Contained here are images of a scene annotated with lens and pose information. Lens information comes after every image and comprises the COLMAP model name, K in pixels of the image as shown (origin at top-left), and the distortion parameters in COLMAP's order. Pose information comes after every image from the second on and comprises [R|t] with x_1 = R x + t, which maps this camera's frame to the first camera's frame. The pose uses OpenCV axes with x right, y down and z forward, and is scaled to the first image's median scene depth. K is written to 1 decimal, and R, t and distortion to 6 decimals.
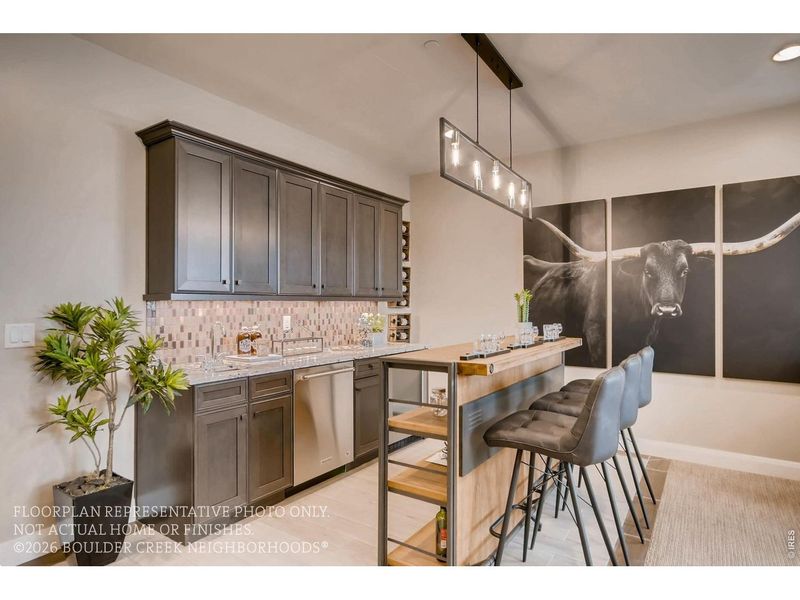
lens RADIAL K [[457.5, 0, 400.0], [0, 457.5, 300.0], [0, 0, 1]] dist [-0.002493, 0.001125]
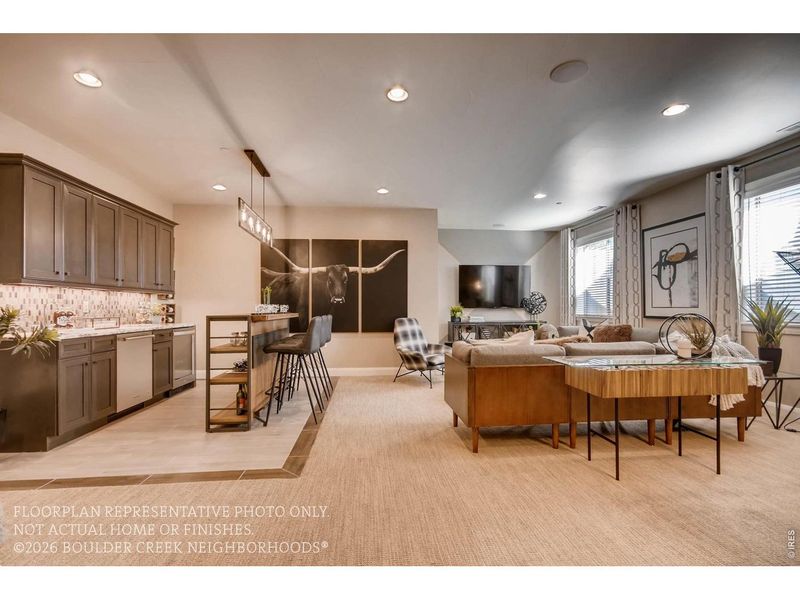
lens RADIAL K [[378.9, 0, 400.0], [0, 378.9, 300.0], [0, 0, 1]] dist [0.016274, 0.000709]
pose [[0.773870, 0.008793, 0.633283, -0.237441], [0.000172, 0.999901, -0.014094, 0.044960], [-0.633344, 0.011015, 0.773792, -0.421203]]
